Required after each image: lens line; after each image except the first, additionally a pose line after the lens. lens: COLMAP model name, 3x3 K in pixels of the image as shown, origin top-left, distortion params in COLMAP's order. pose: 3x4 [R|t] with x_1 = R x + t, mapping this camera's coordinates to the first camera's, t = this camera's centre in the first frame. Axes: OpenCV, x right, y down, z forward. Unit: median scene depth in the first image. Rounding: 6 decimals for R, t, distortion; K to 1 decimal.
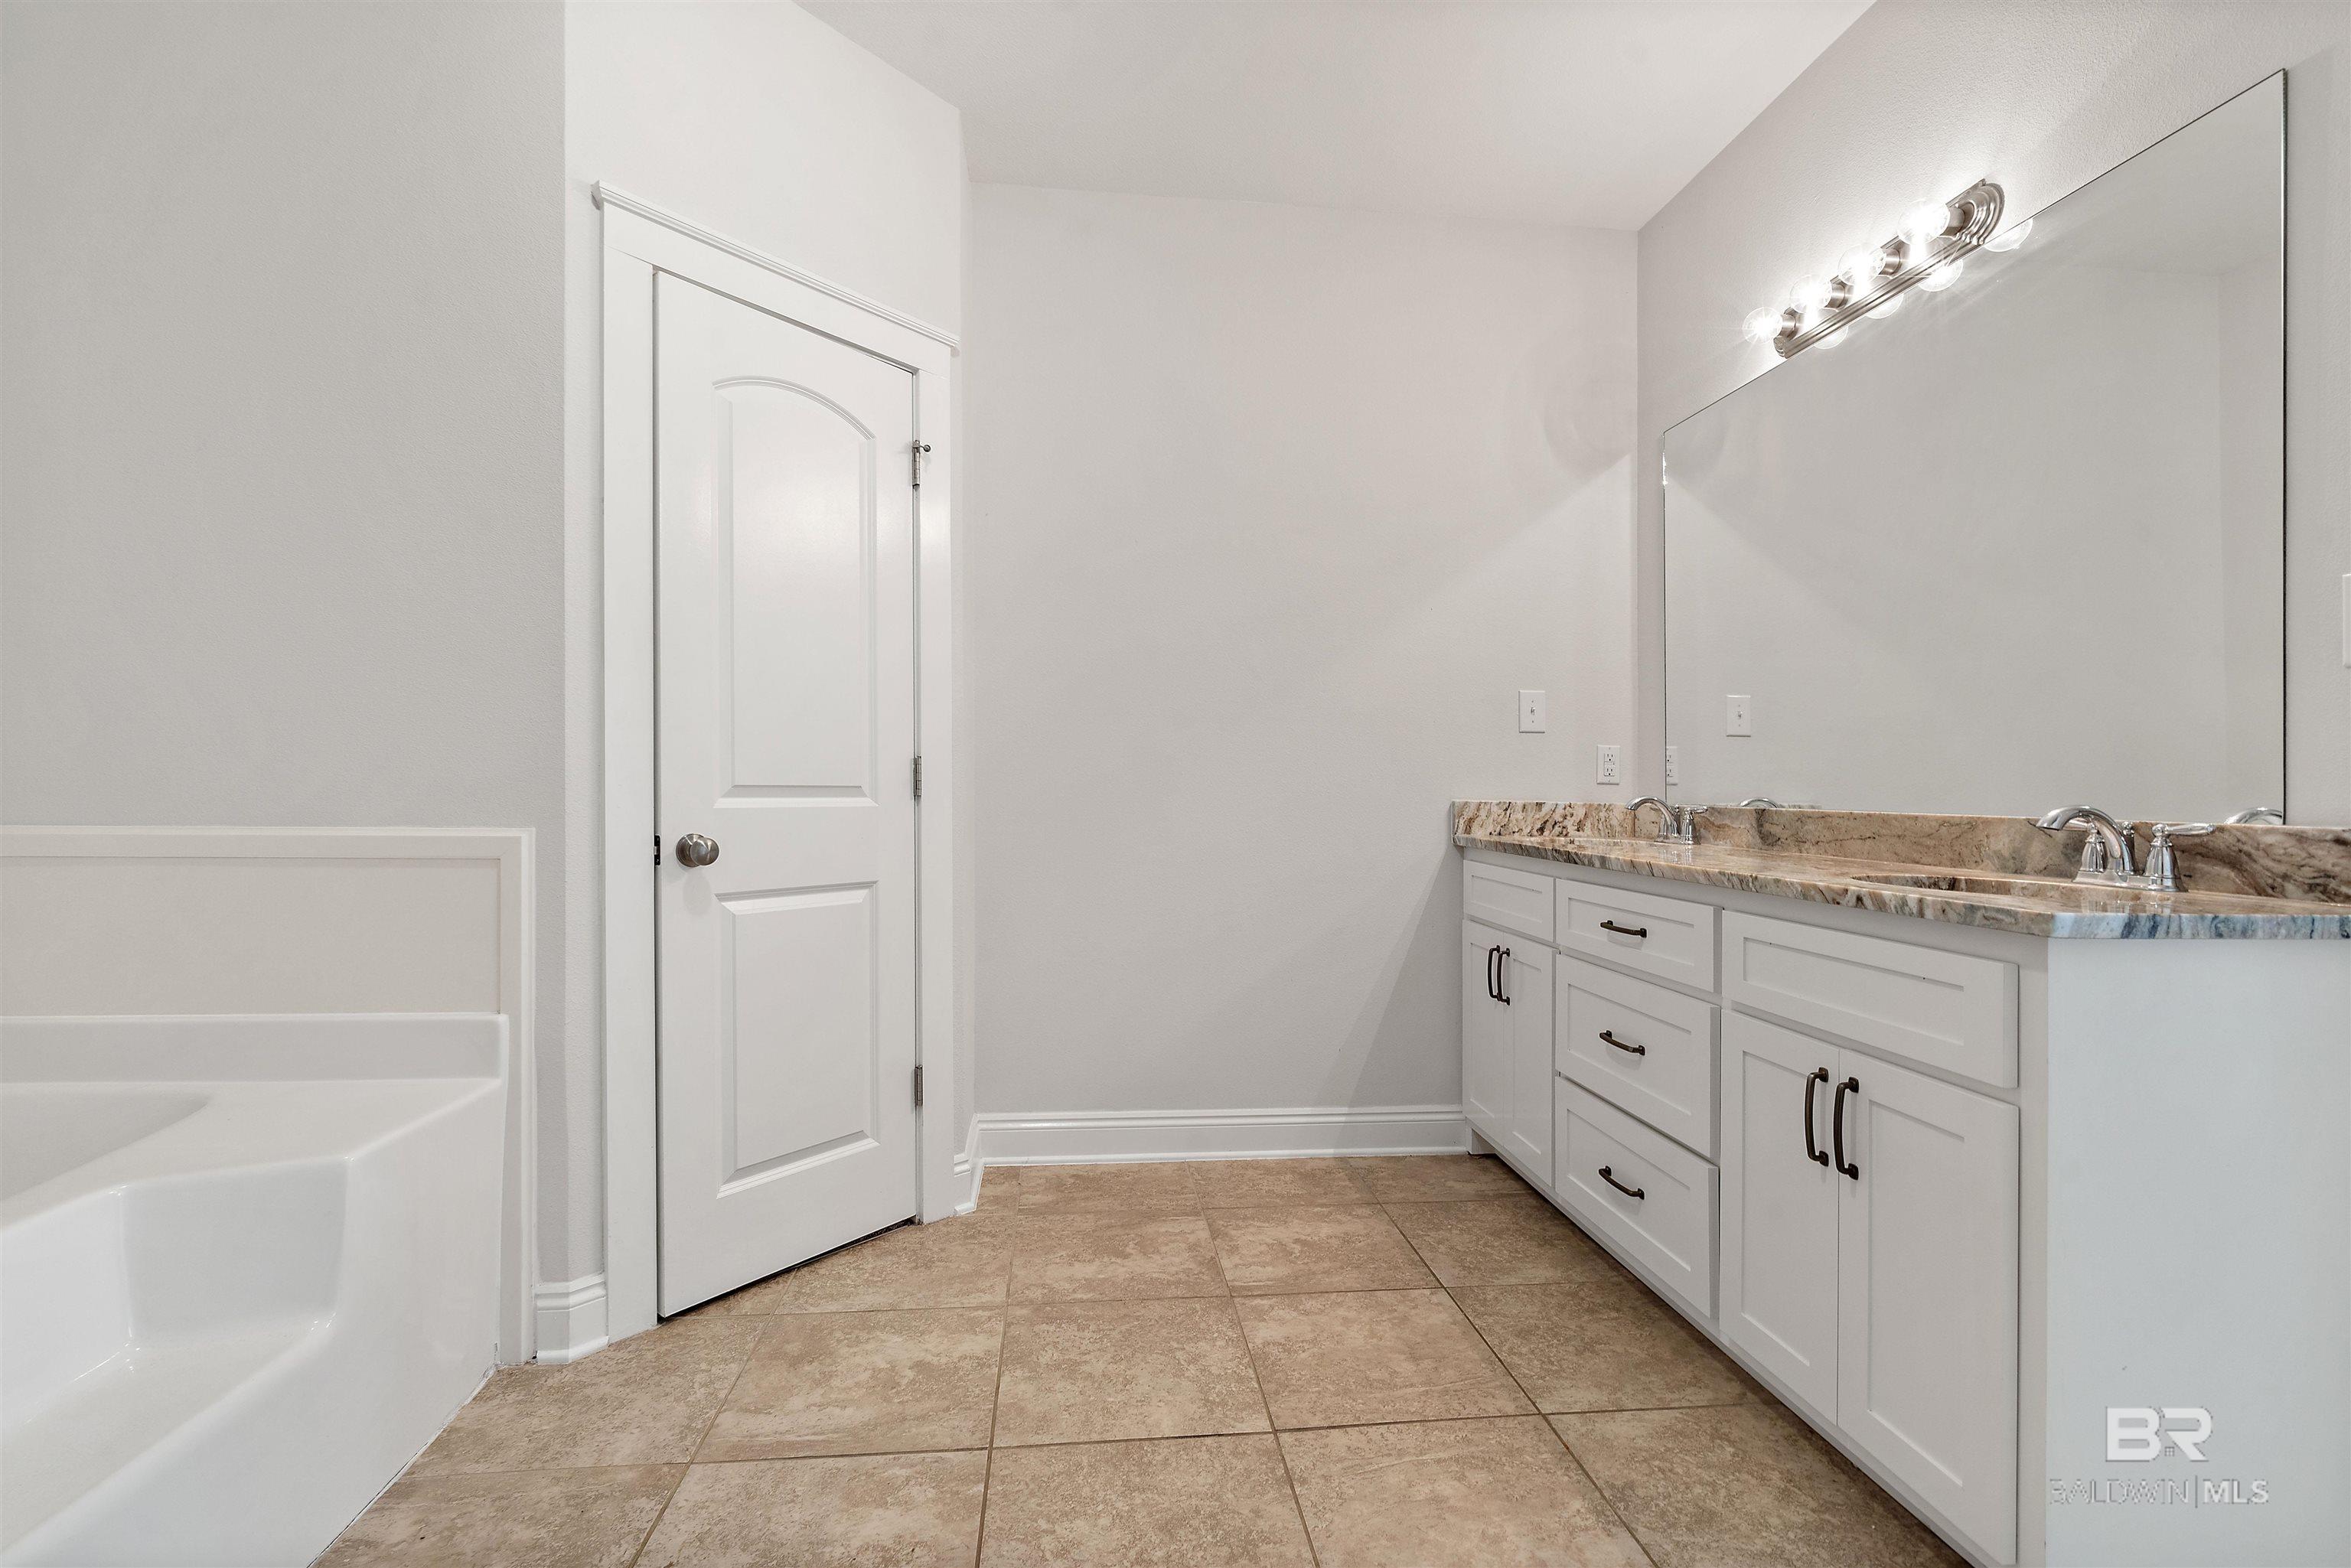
lens RADIAL K [[1027.4, 0, 1193.2], [0, 1027.4, 788.6], [0, 0, 1]] dist [-0.007793, 0.001694]
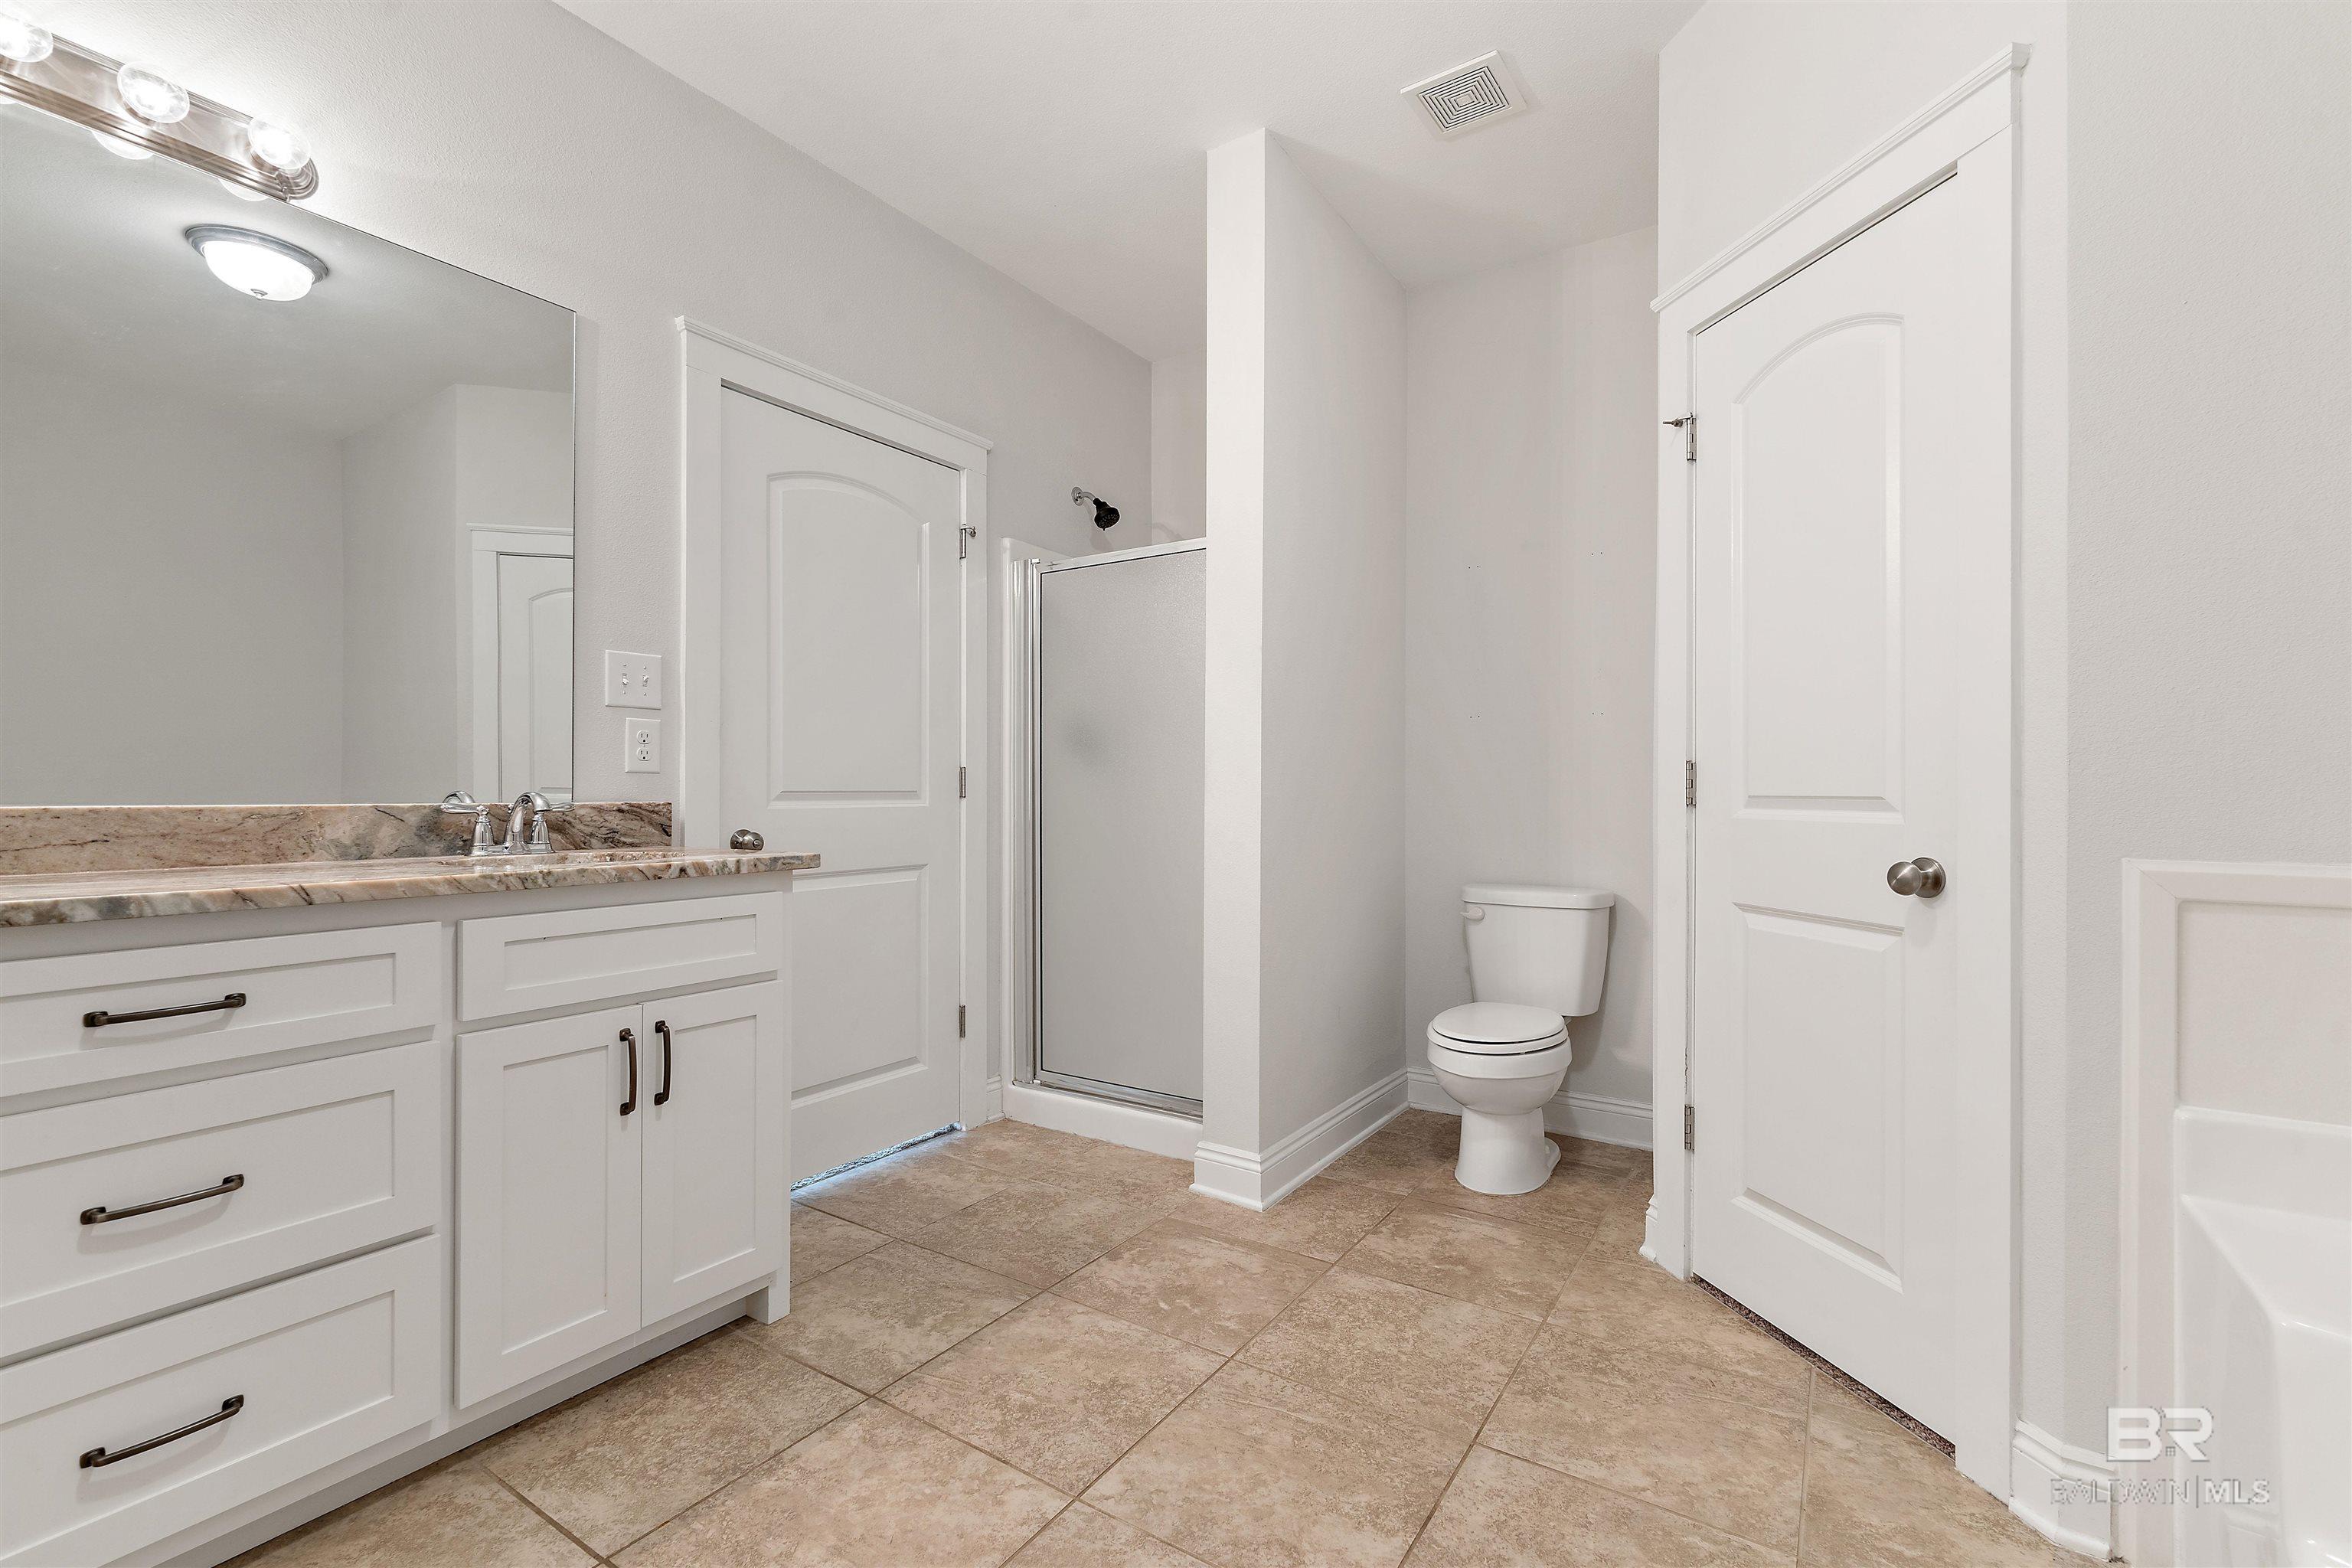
lens RADIAL K [[1027.9, 0, 1183.3], [0, 1027.9, 785.3], [0, 0, 1]] dist [-0.007793, 0.001694]
pose [[-0.766754, -0.014700, 0.641772, -0.530531], [-0.013464, 0.999886, 0.006818, -0.010575], [-0.641800, -0.003413, -0.766865, 1.366766]]
